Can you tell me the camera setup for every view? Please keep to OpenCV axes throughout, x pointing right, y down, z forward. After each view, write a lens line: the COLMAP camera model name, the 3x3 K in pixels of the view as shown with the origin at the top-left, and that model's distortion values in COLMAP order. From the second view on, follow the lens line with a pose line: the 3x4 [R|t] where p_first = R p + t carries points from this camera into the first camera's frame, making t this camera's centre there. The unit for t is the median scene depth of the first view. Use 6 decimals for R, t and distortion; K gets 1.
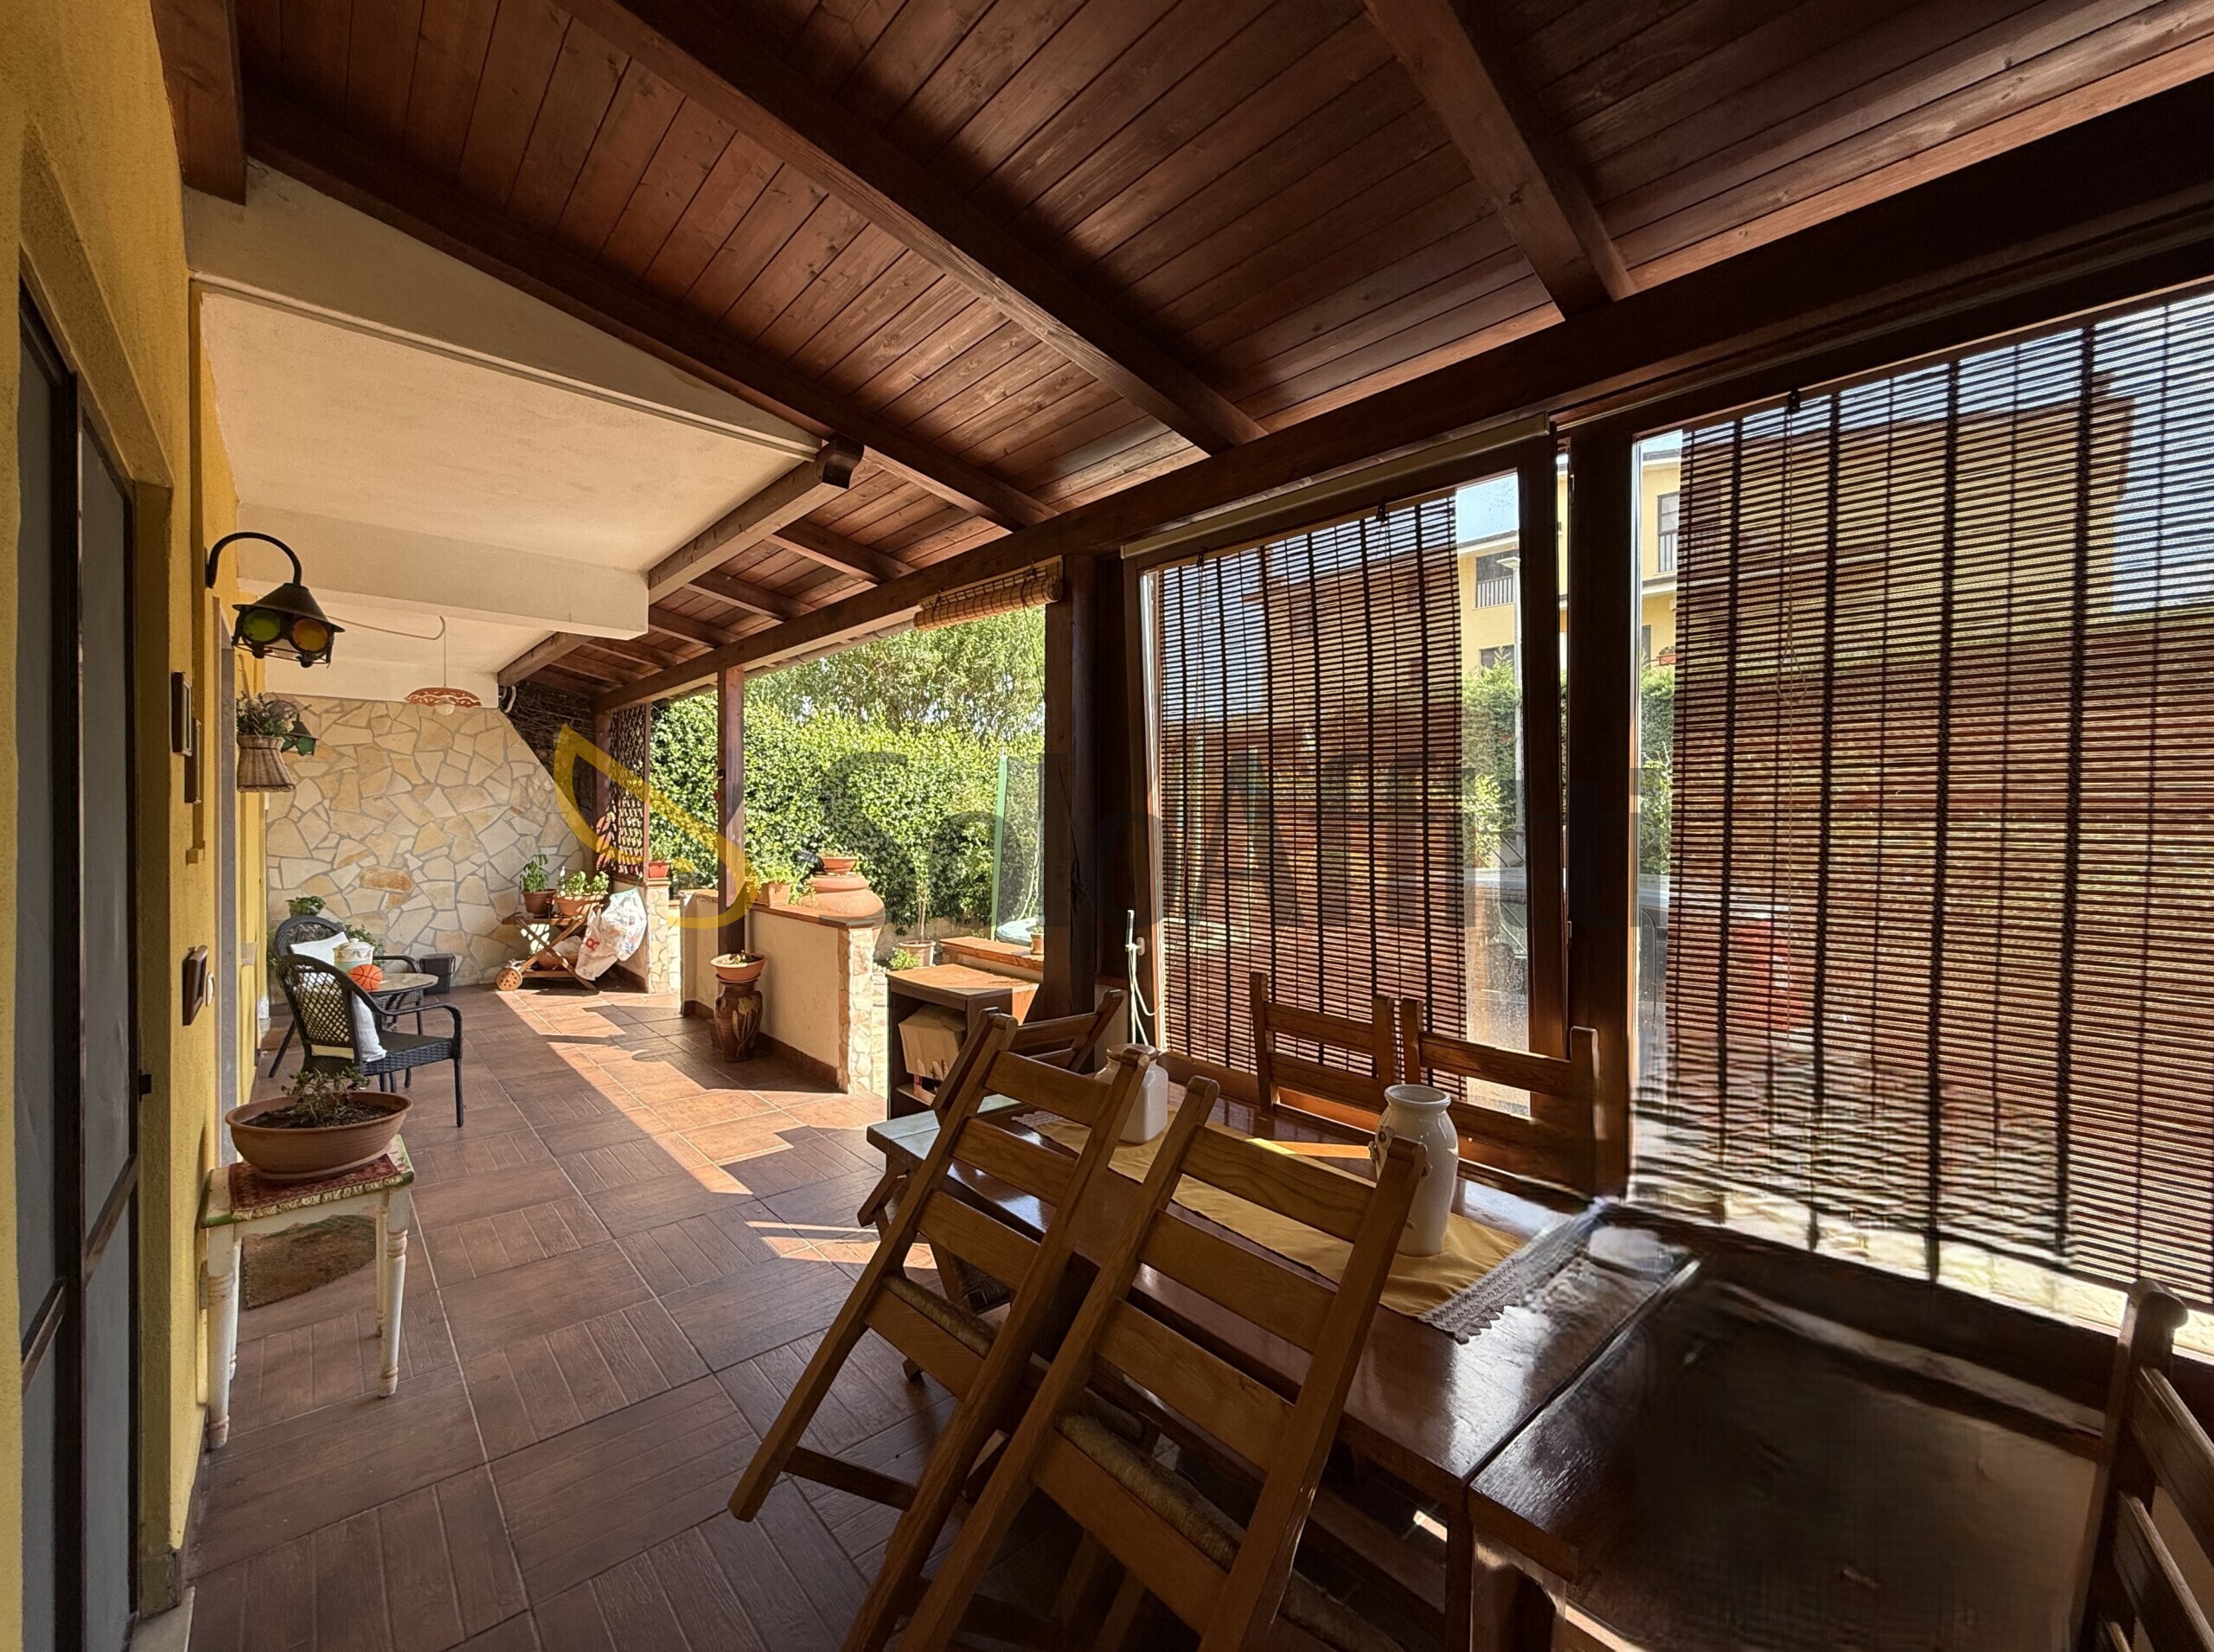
lens RADIAL K [[888.8, 0, 1089.6], [0, 888.8, 817.8], [0, 0, 1]] dist [0.000194, 0.000195]
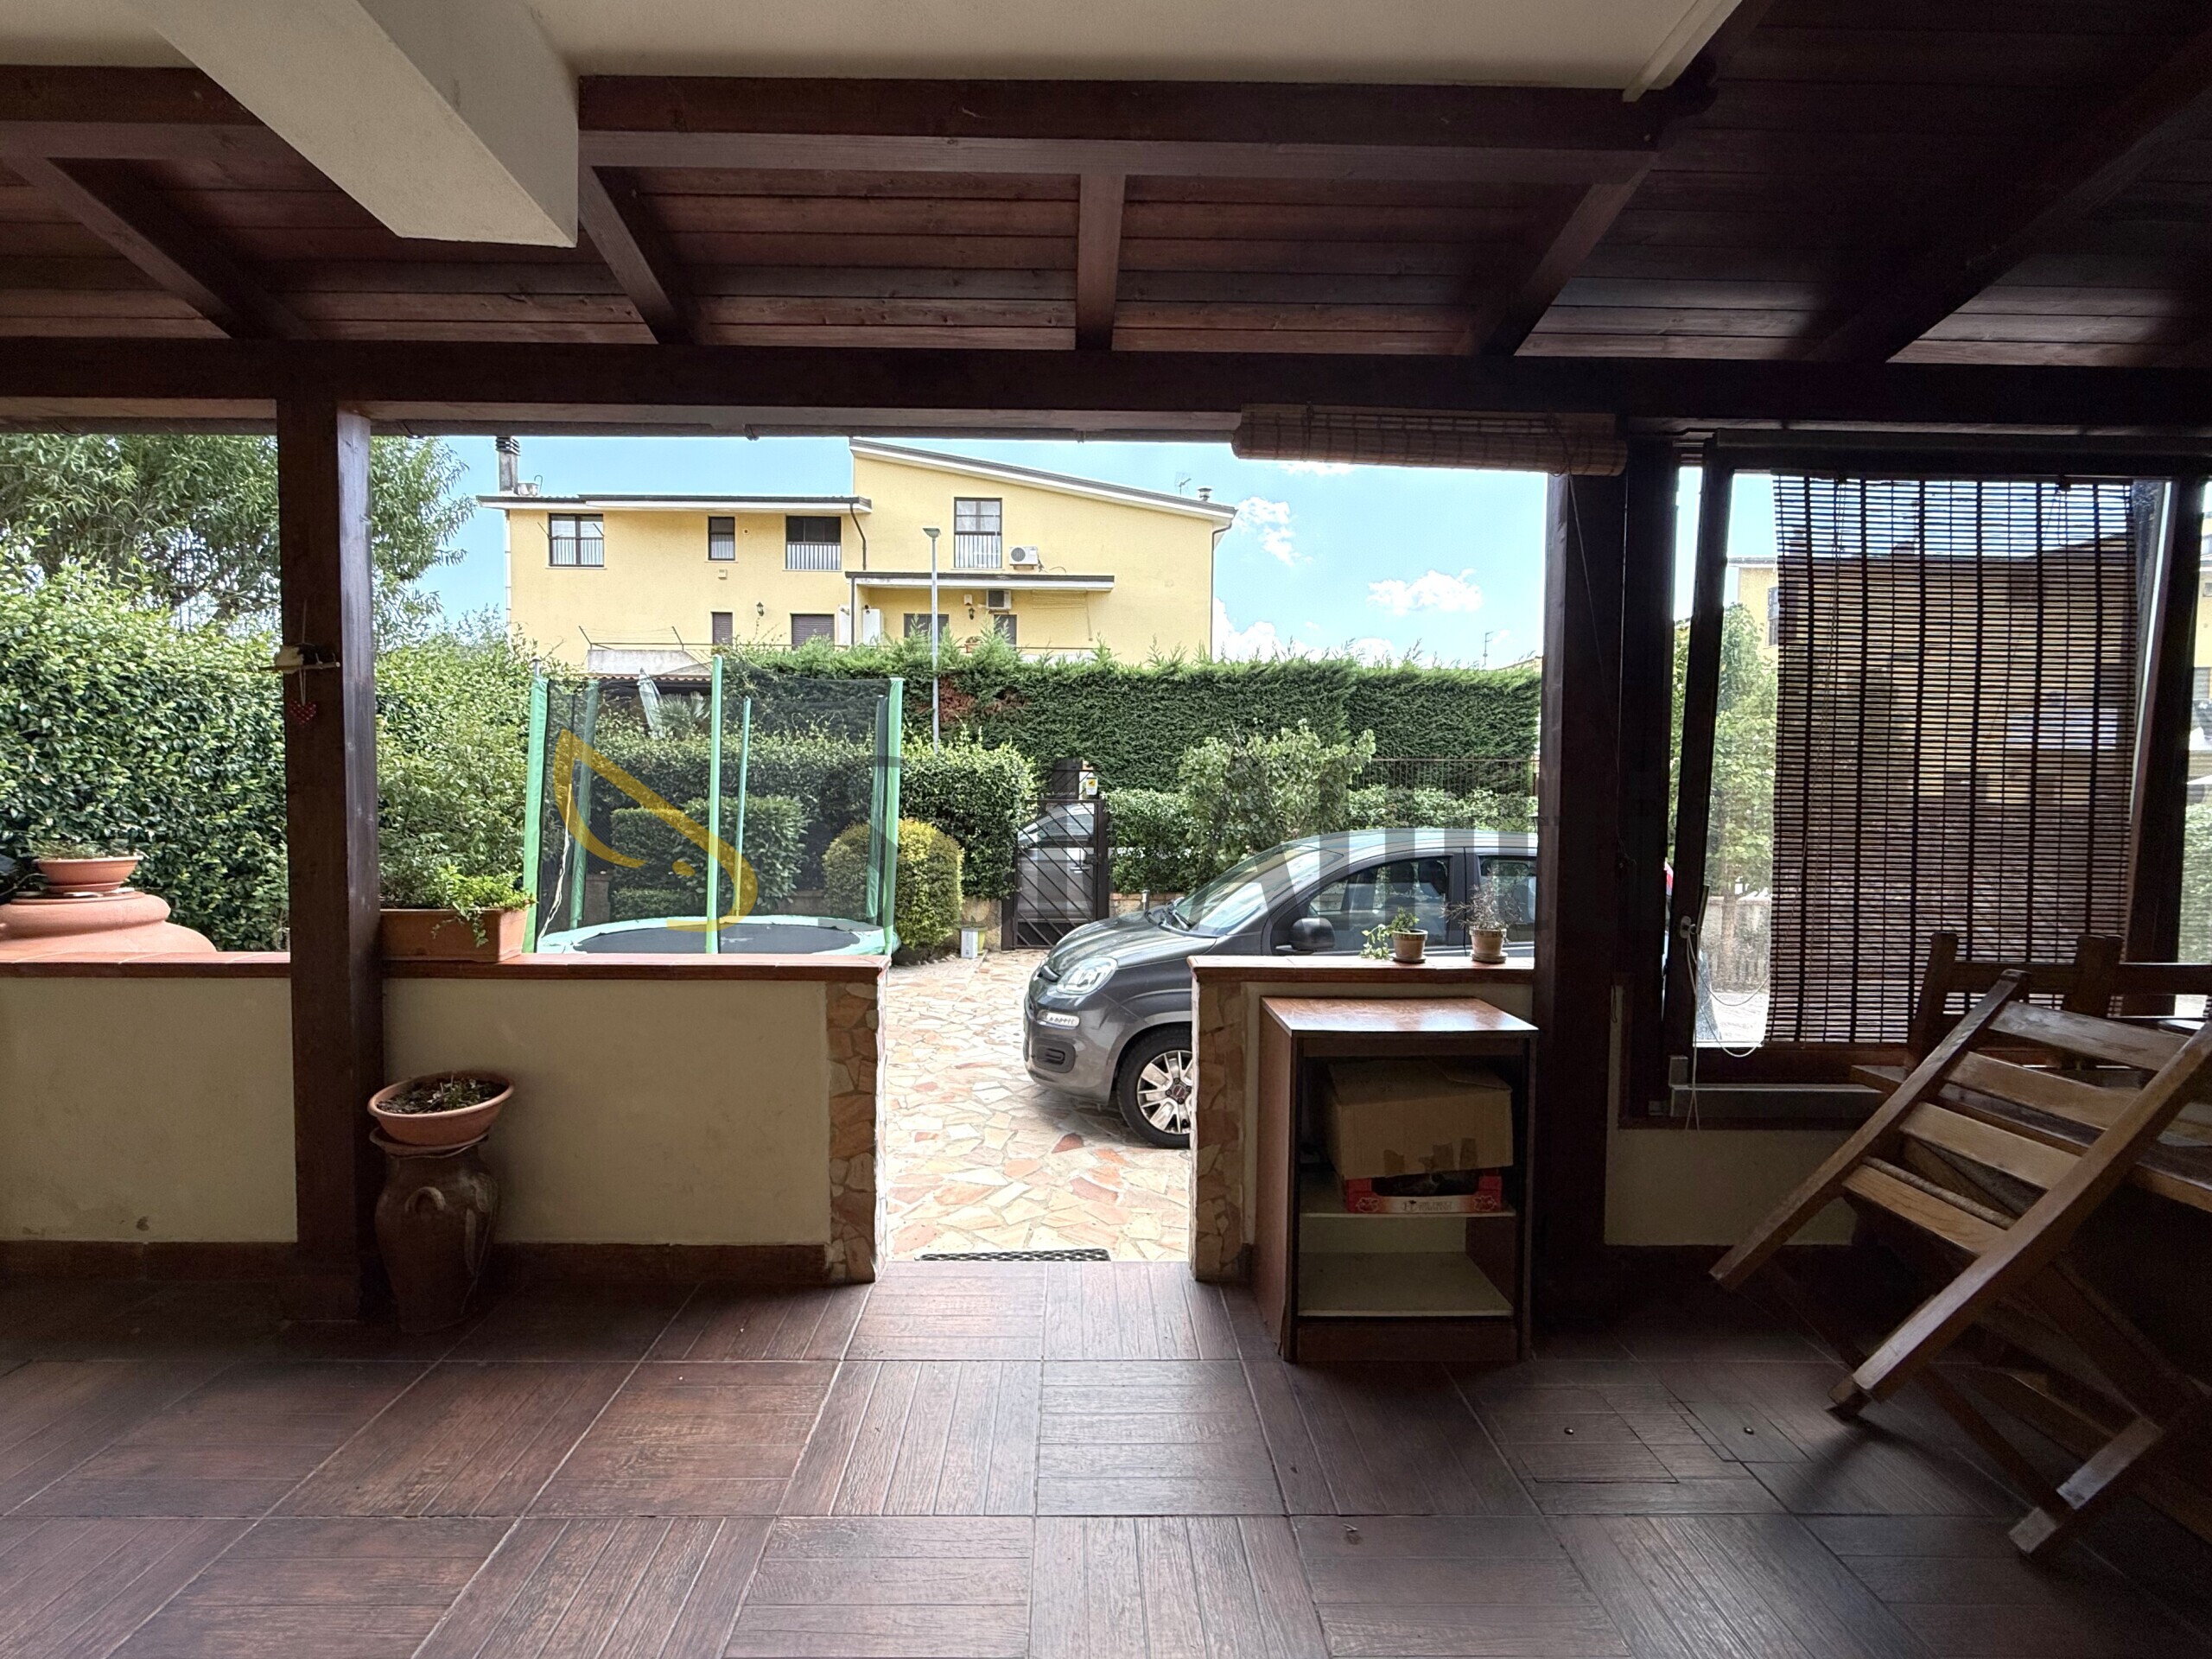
lens RADIAL K [[888.0, 0, 1096.7], [0, 888.0, 796.5], [0, 0, 1]] dist [0.000194, 0.000195]
pose [[0.647959, -0.004674, 0.761661, -0.362467], [-0.001426, 0.999972, 0.007350, 0.008689], [-0.761674, -0.005849, 0.647934, 0.345611]]
